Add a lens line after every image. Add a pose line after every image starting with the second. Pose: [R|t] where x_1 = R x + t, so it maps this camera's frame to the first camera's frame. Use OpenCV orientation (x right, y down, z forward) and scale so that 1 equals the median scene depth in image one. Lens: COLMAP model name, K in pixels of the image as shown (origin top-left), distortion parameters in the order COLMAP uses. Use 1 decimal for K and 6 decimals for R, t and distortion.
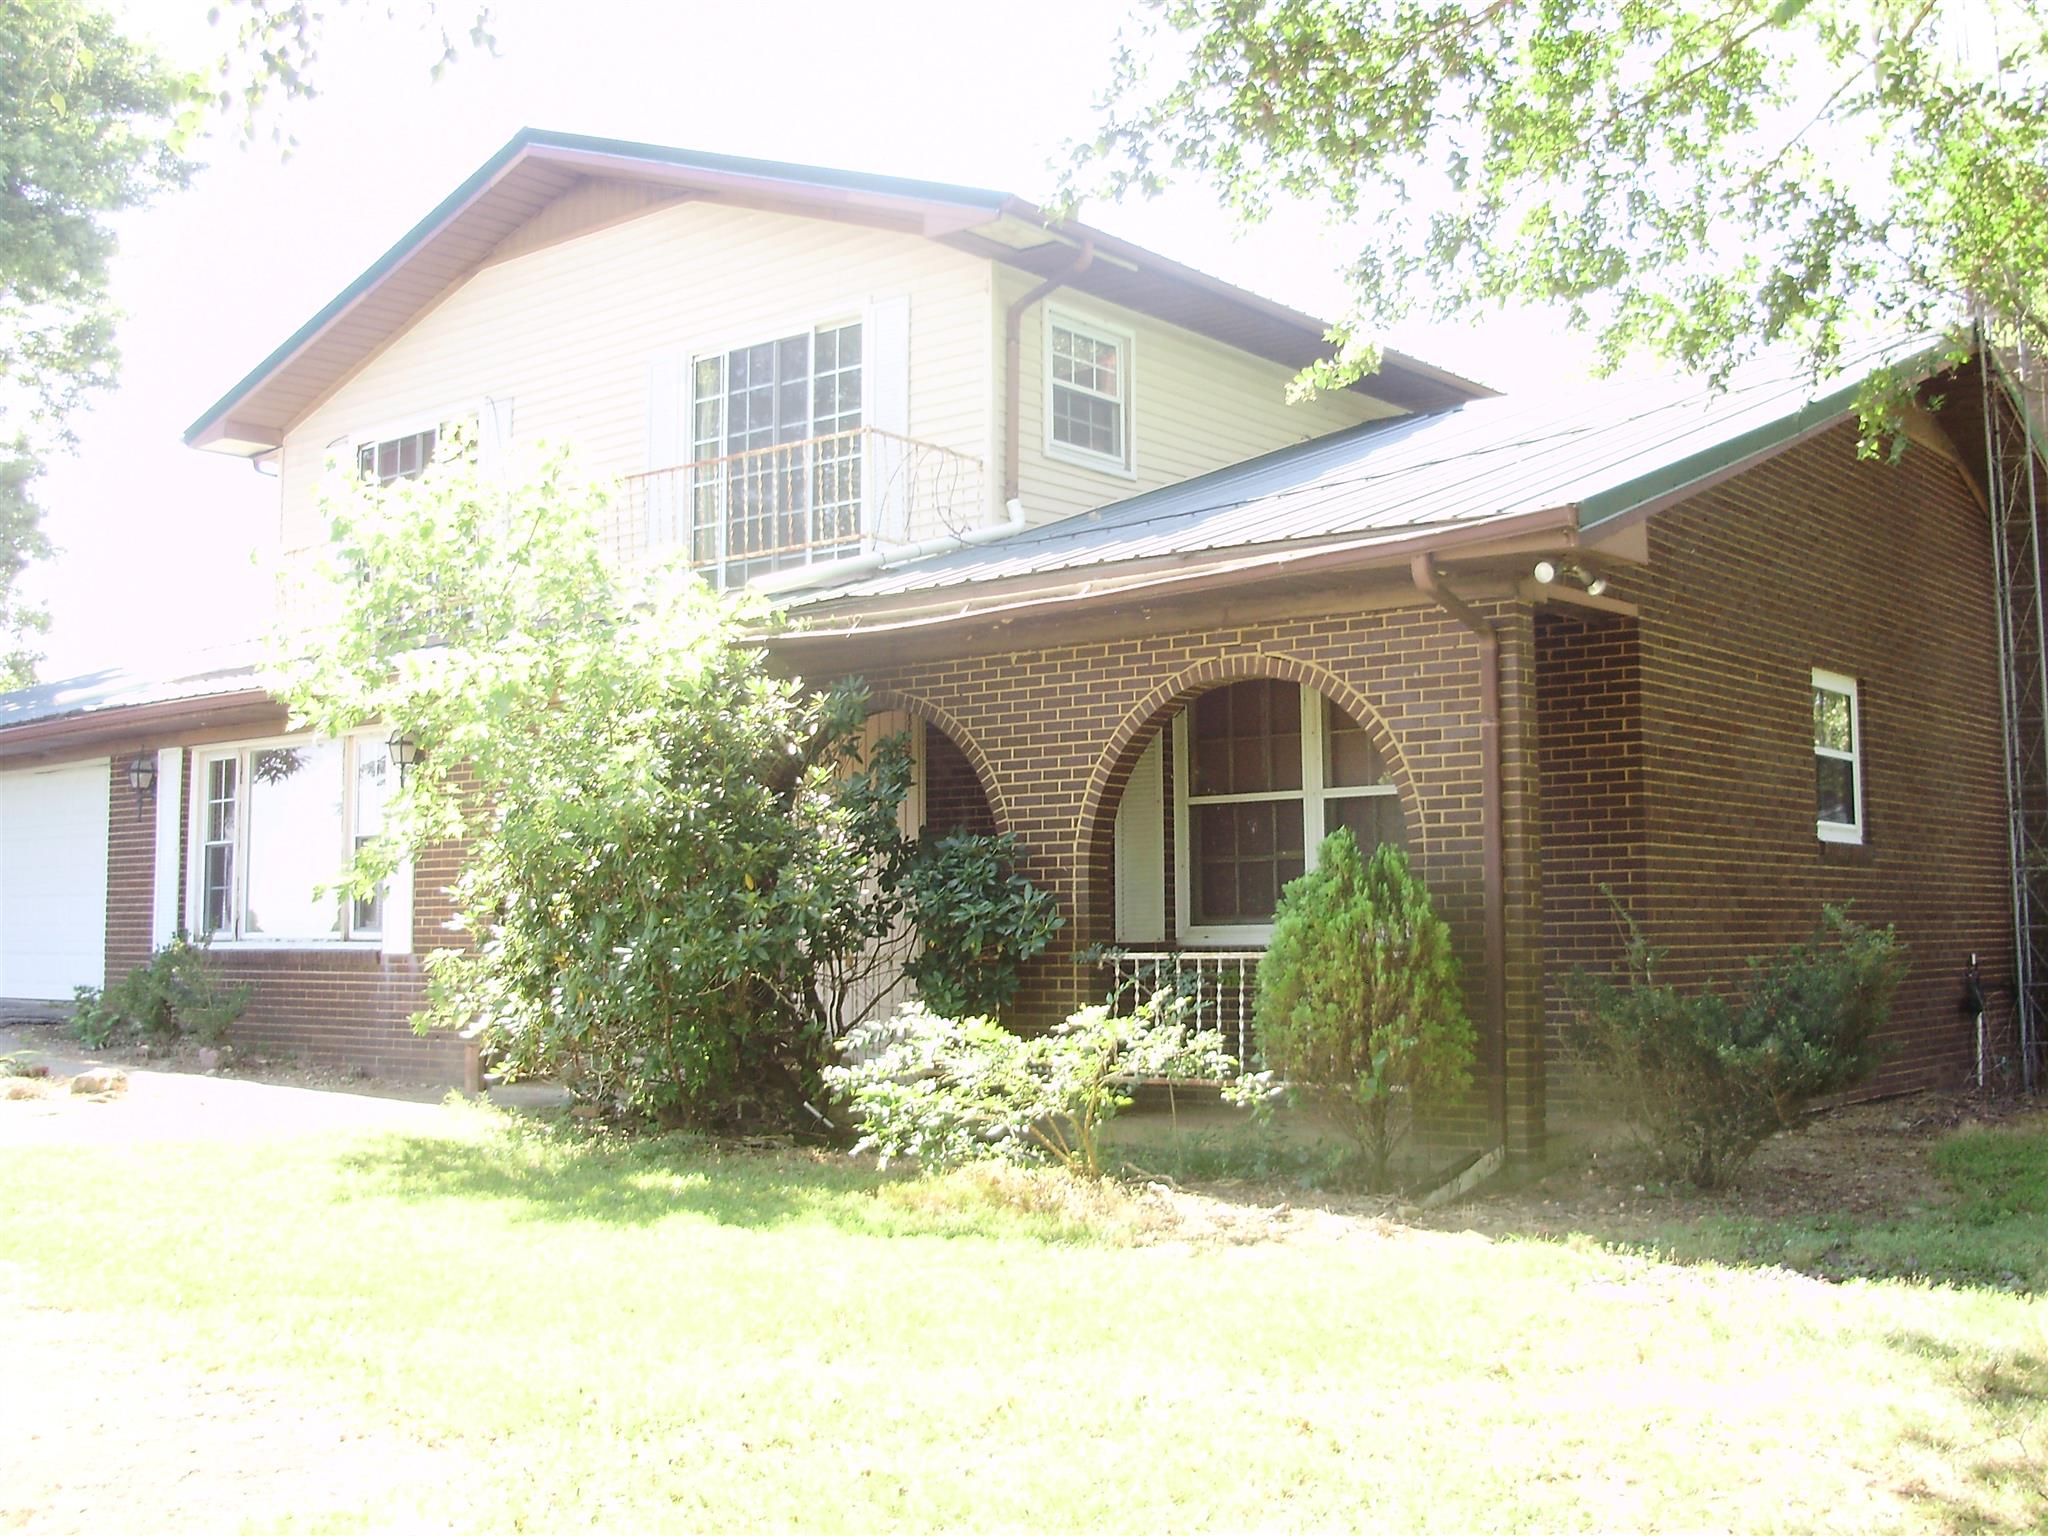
lens RADIAL K [[2267.5, 0, 1027.8], [0, 2267.5, 717.3], [0, 0, 1]] dist [-0.196669, 0.241995]
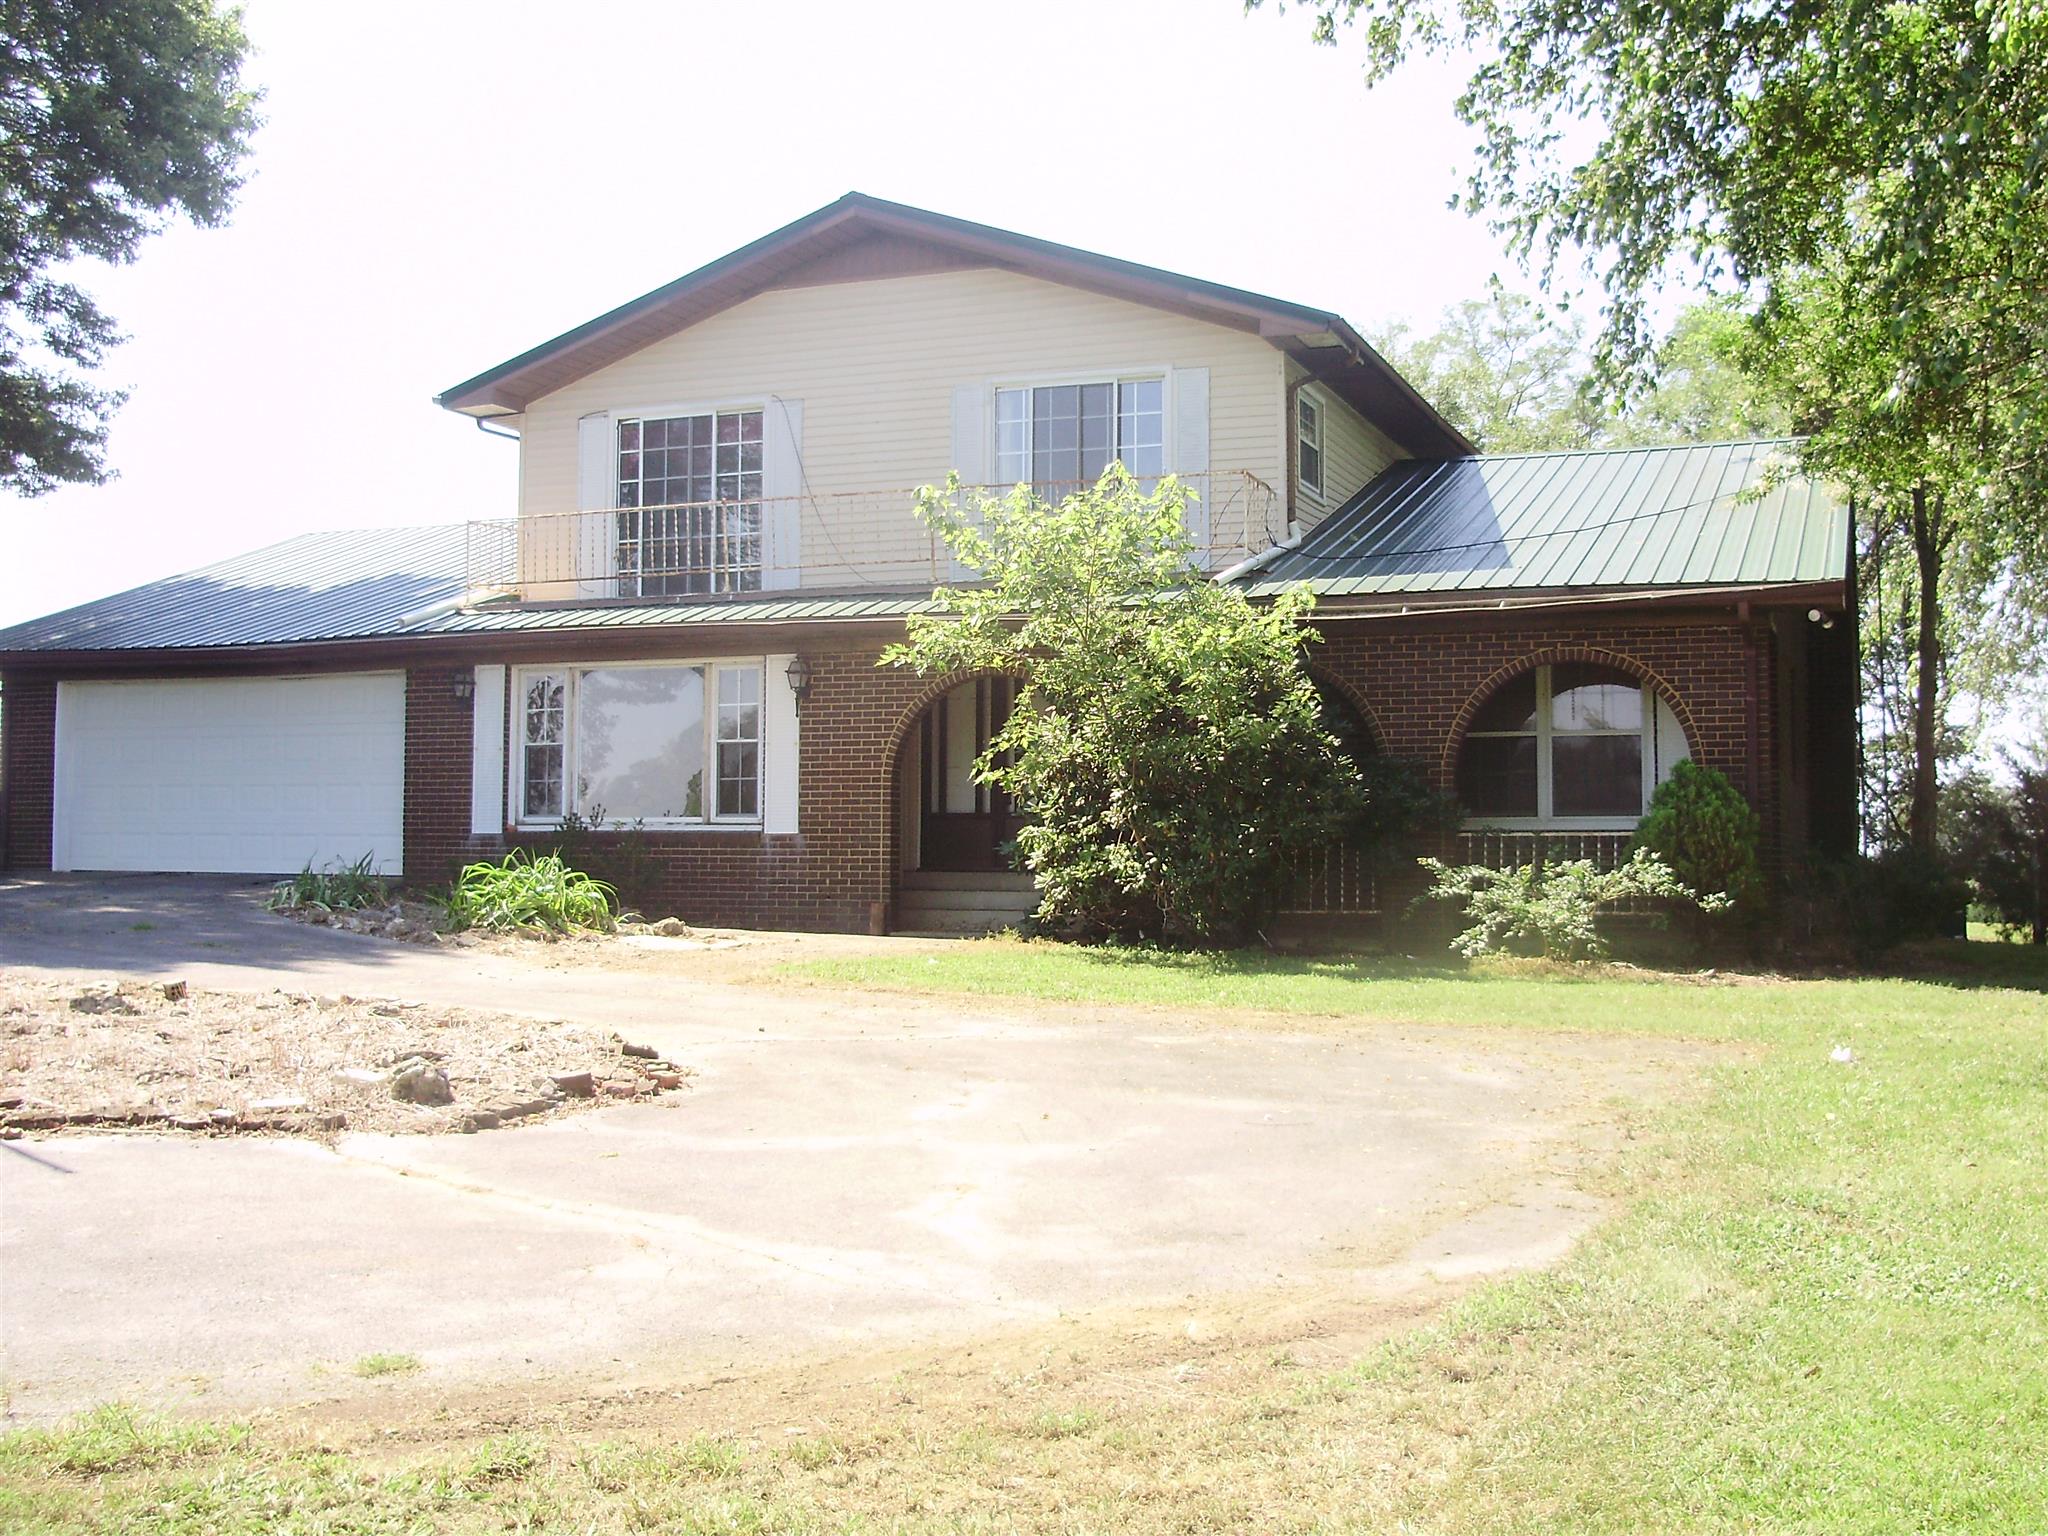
lens RADIAL K [[2267.5, 0, 1027.8], [0, 2267.5, 717.3], [0, 0, 1]] dist [-0.196669, 0.241995]
pose [[0.953775, 0.030014, 0.299019, -0.578857], [-0.040980, 0.998695, 0.030468, -0.008349], [-0.297714, -0.041314, 0.953761, -0.315703]]
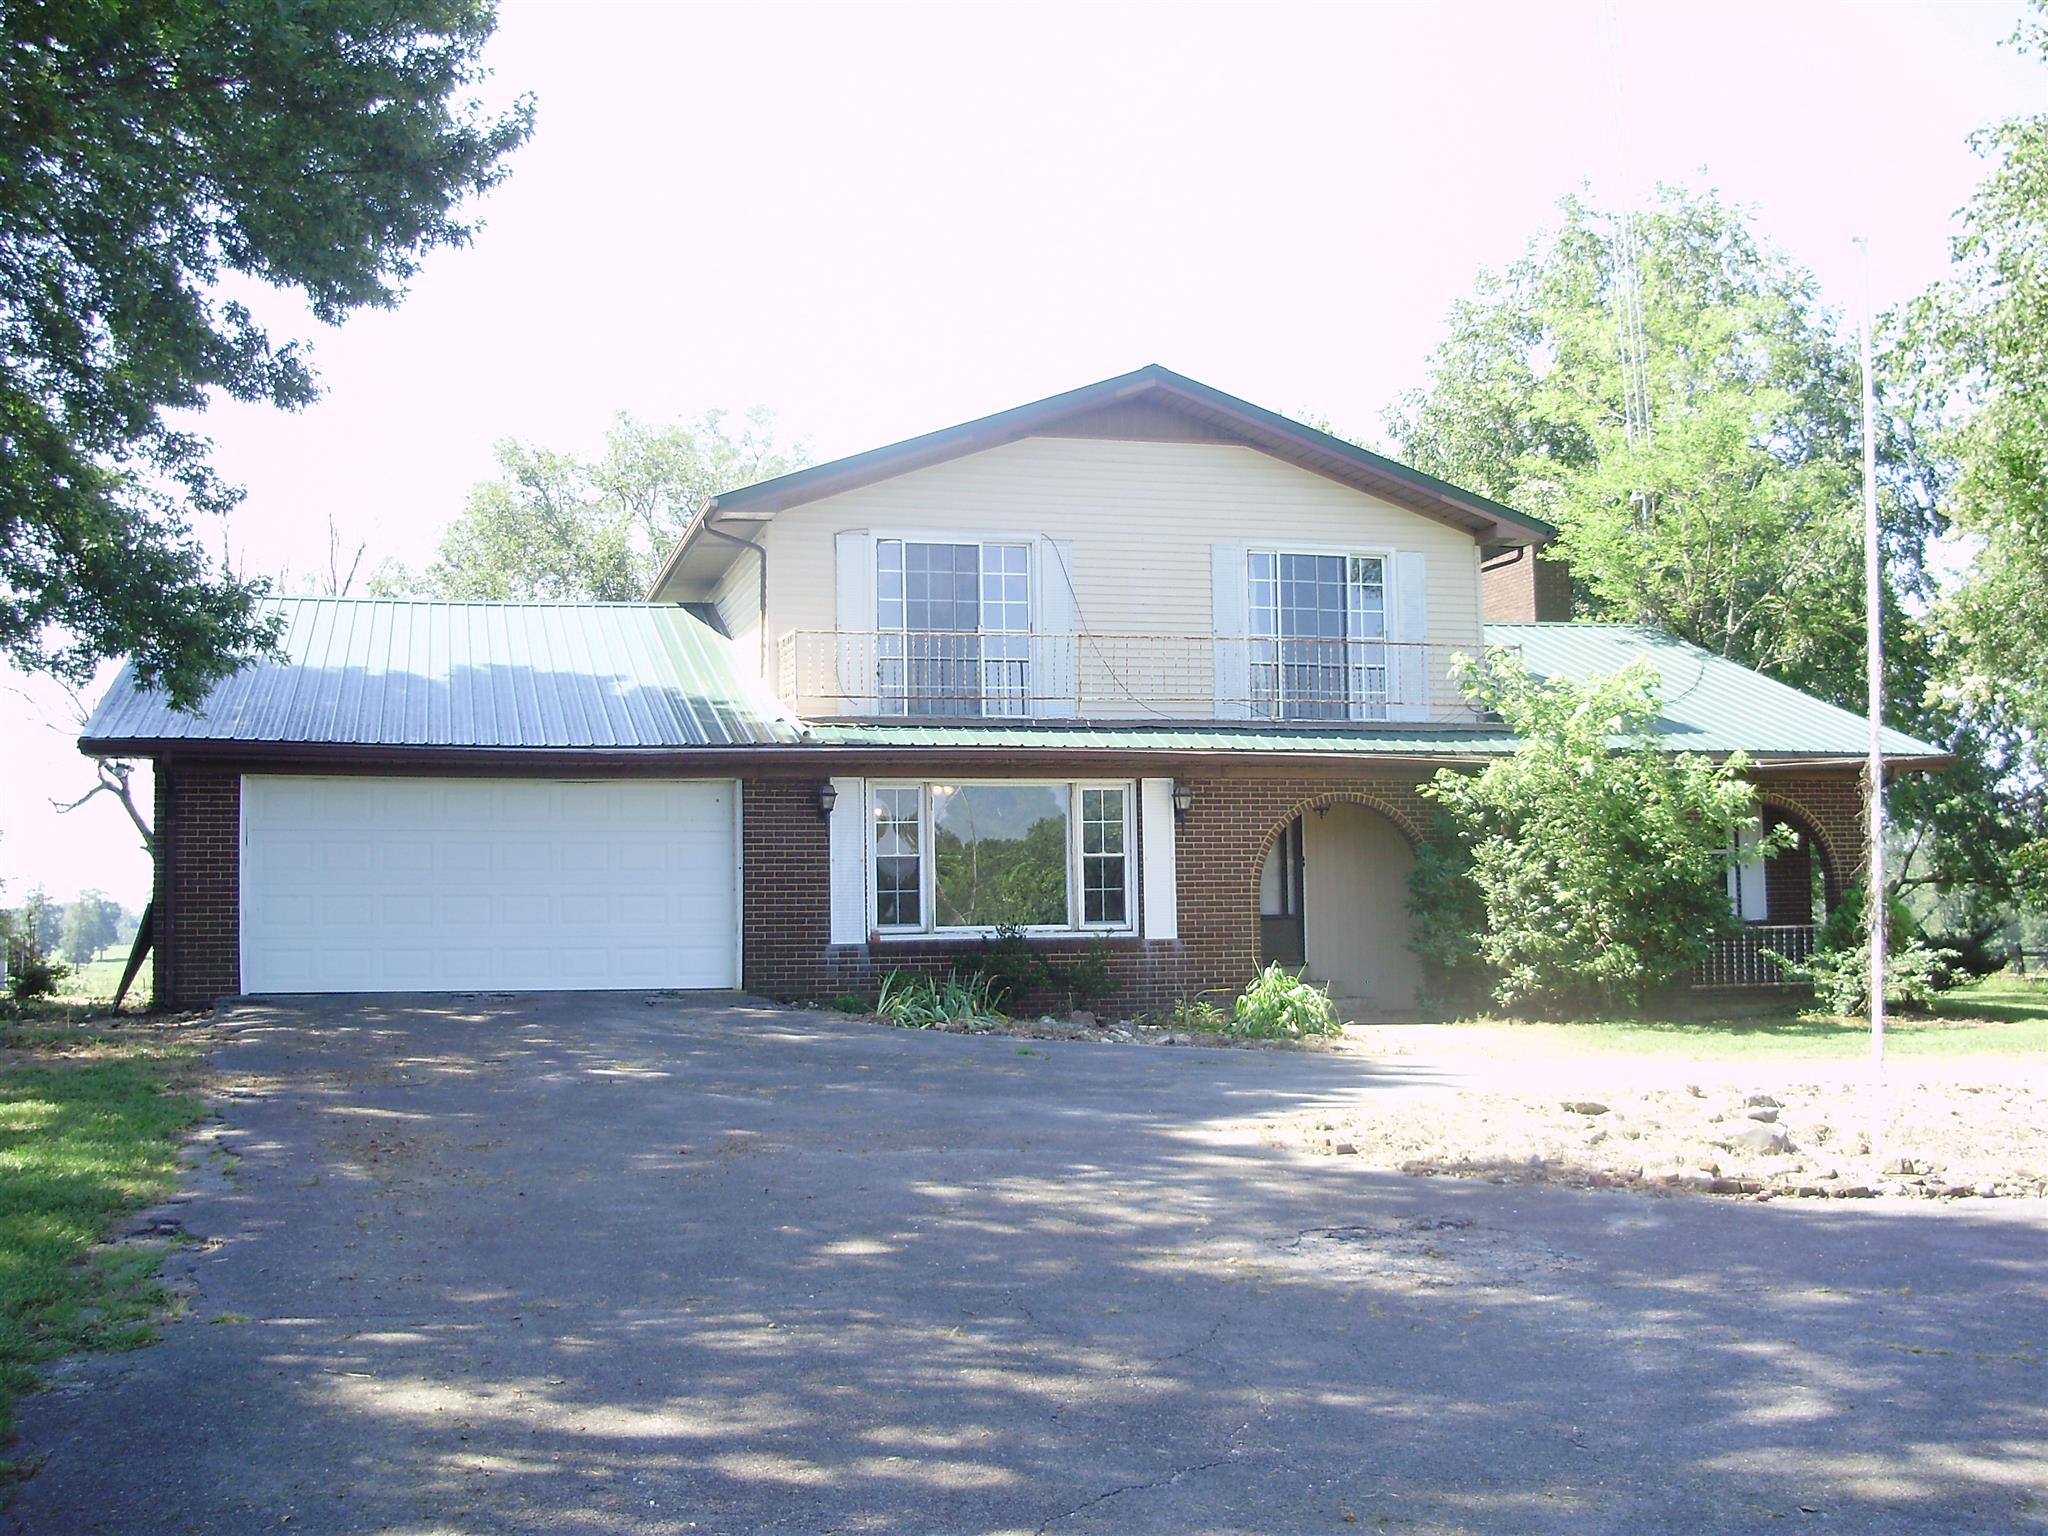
lens RADIAL K [[2267.5, 0, 1027.8], [0, 2267.5, 717.3], [0, 0, 1]] dist [-0.196669, 0.241995]
pose [[0.600525, 0.067407, 0.796760, -1.626628], [-0.074942, 0.996799, -0.027847, 0.009891], [-0.796087, -0.042988, 0.603654, 0.196681]]
